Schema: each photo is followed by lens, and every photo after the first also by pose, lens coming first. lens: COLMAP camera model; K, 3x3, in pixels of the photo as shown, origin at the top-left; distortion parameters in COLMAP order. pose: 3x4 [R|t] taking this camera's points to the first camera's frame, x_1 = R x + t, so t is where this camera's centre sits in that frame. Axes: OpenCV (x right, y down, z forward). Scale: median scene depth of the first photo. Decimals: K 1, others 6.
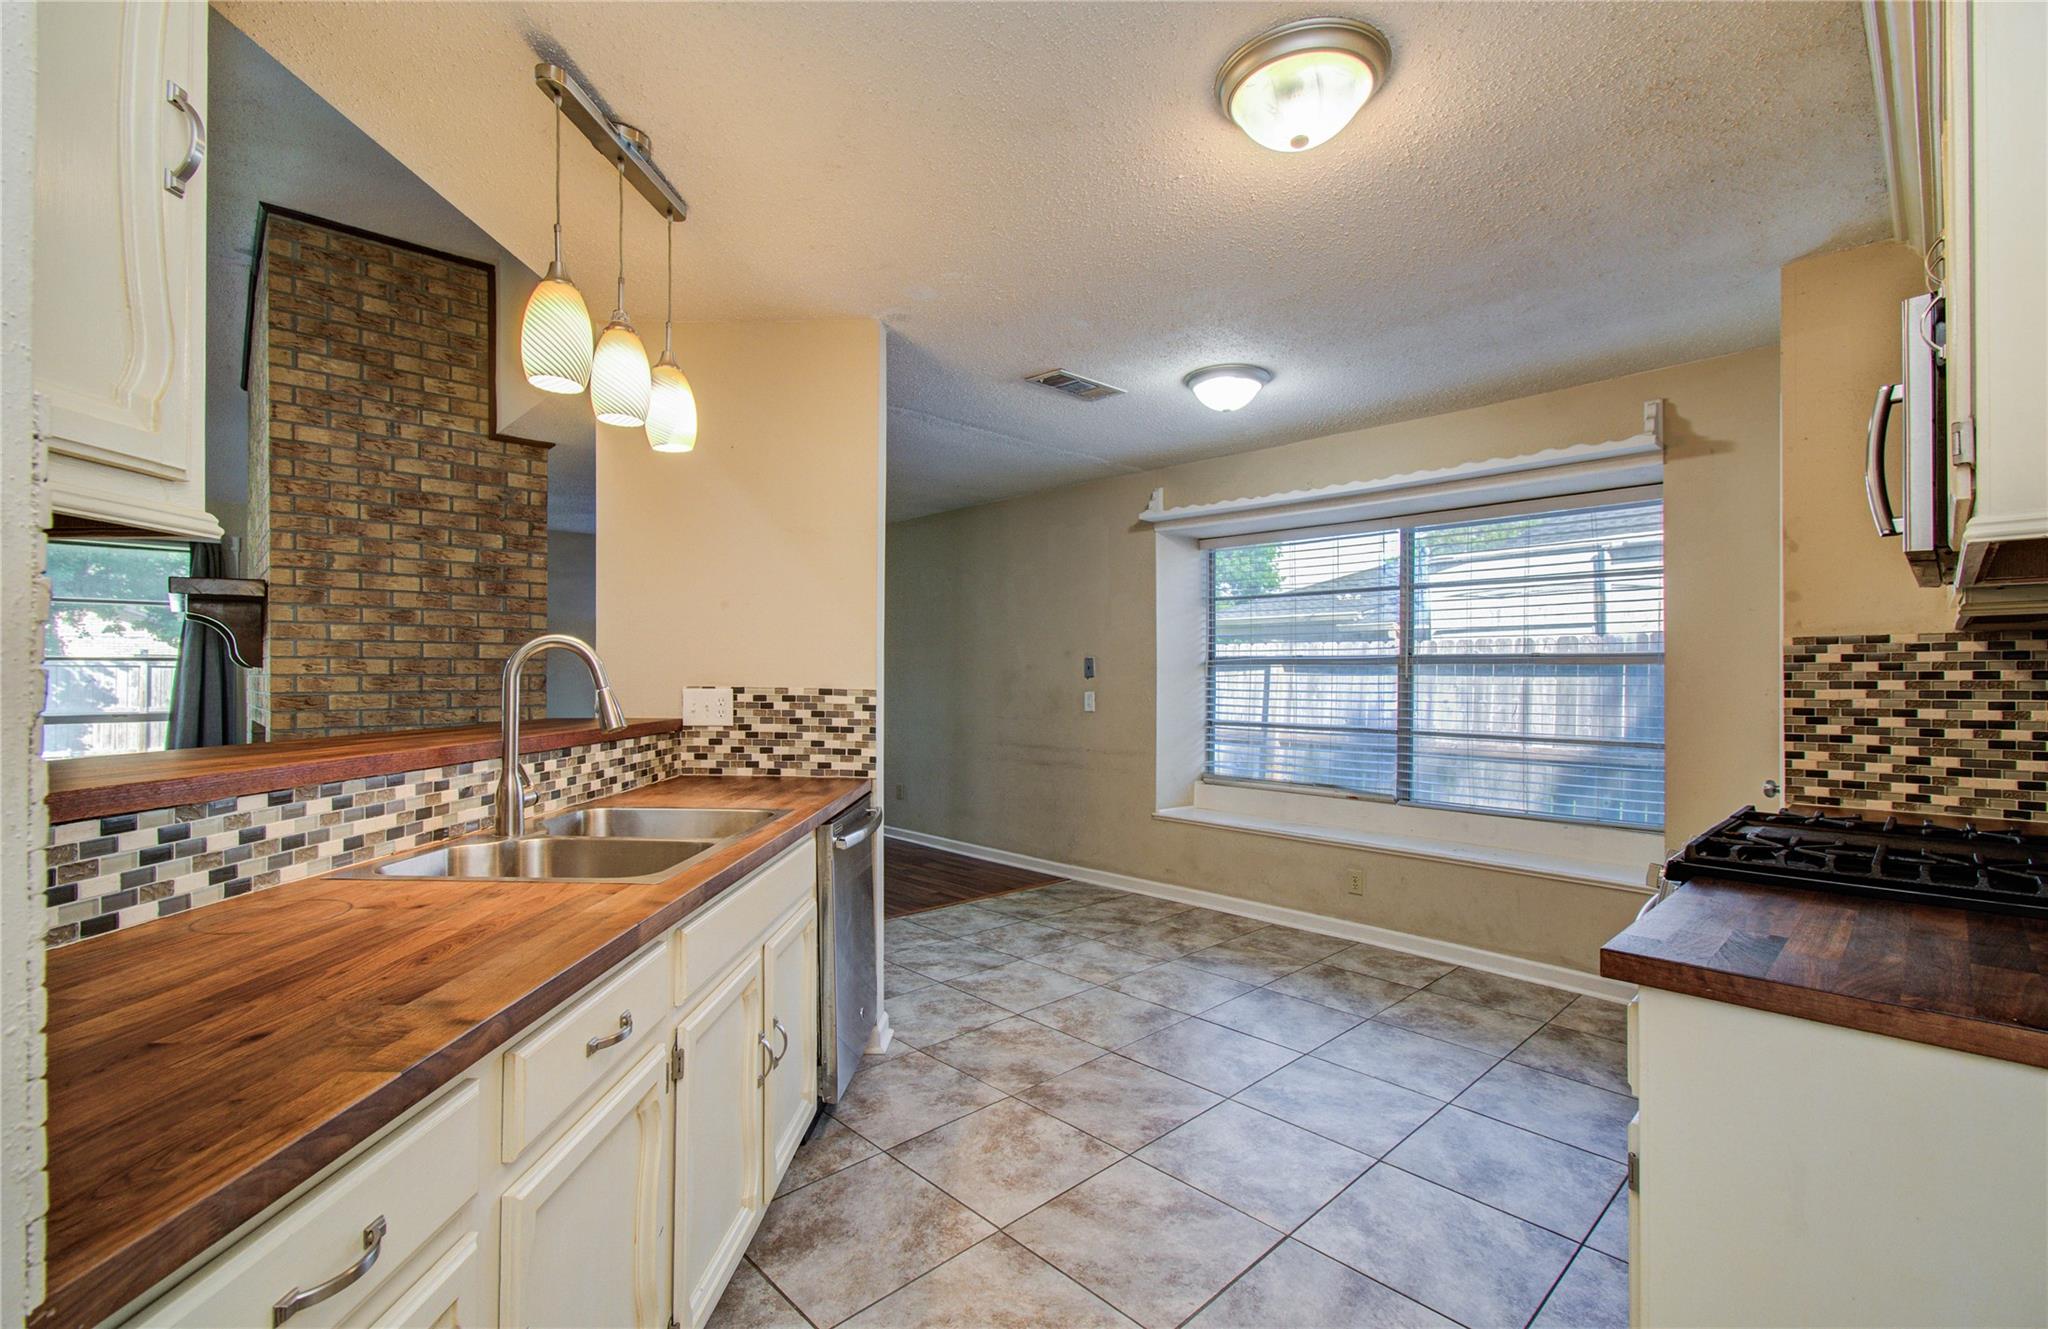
lens RADIAL K [[893.5, 0, 1011.3], [0, 893.5, 678.5], [0, 0, 1]] dist [-0.008720, 0.005980]
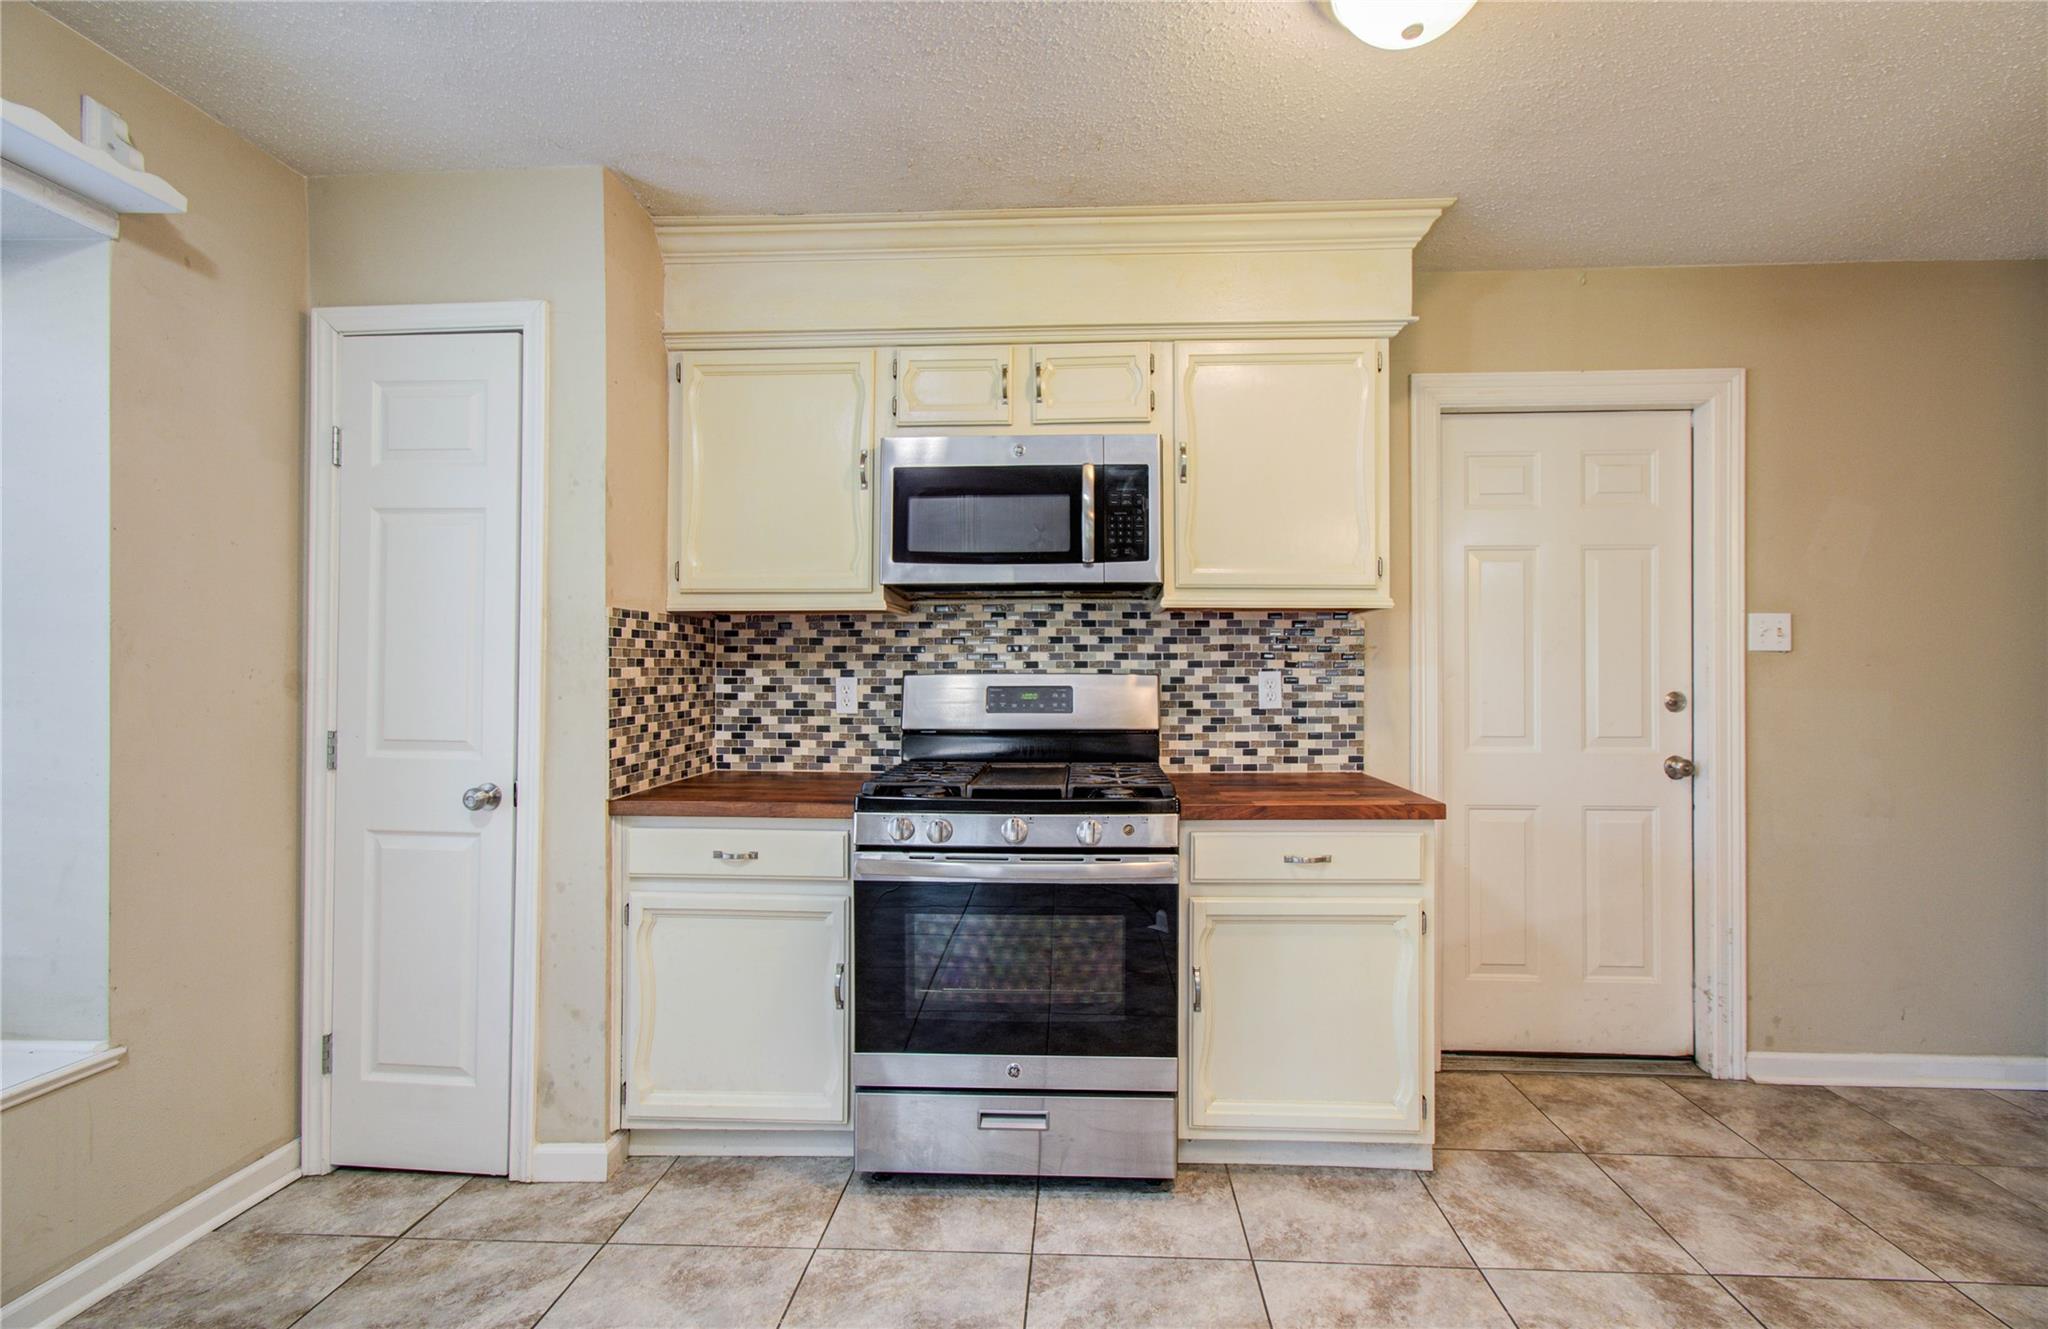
lens RADIAL K [[893.5, 0, 1042.9], [0, 893.5, 659.3], [0, 0, 1]] dist [-0.008720, 0.005980]
pose [[-0.699169, 0.007600, 0.714916, -0.025061], [-0.004561, 0.999876, -0.015090, 0.013528], [-0.714942, -0.013811, -0.699047, 1.104684]]
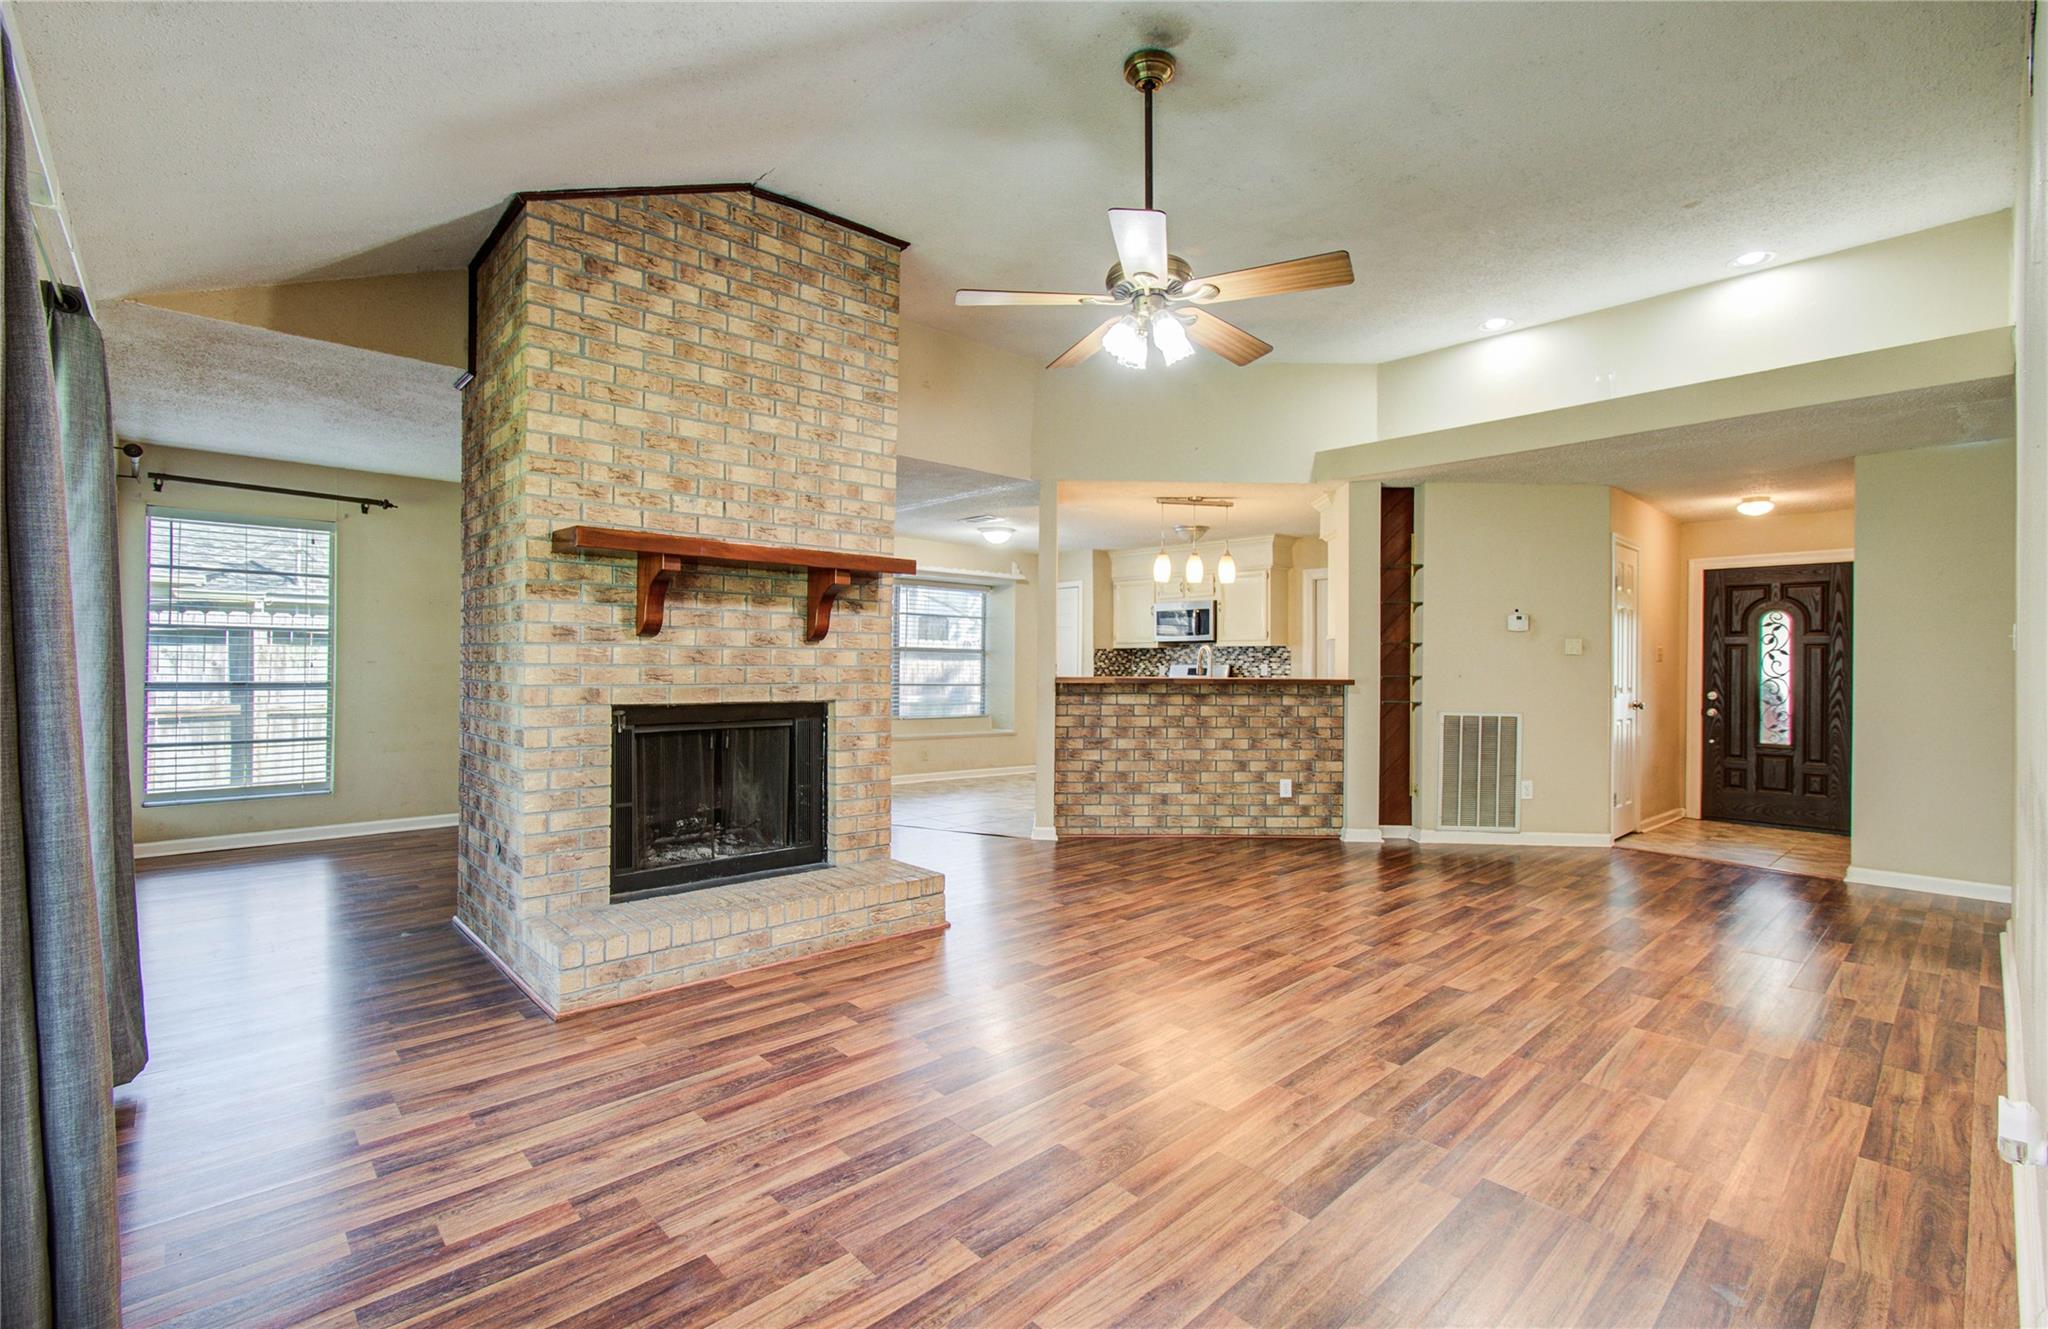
lens RADIAL K [[893.5, 0, 1022.8], [0, 893.5, 655.0], [0, 0, 1]] dist [-0.008720, 0.005980]
pose [[0.013188, 0.008668, 0.999875, -2.538767], [-0.009274, 0.999920, -0.008547, 0.013520], [-0.999870, -0.009160, 0.013267, 1.061070]]
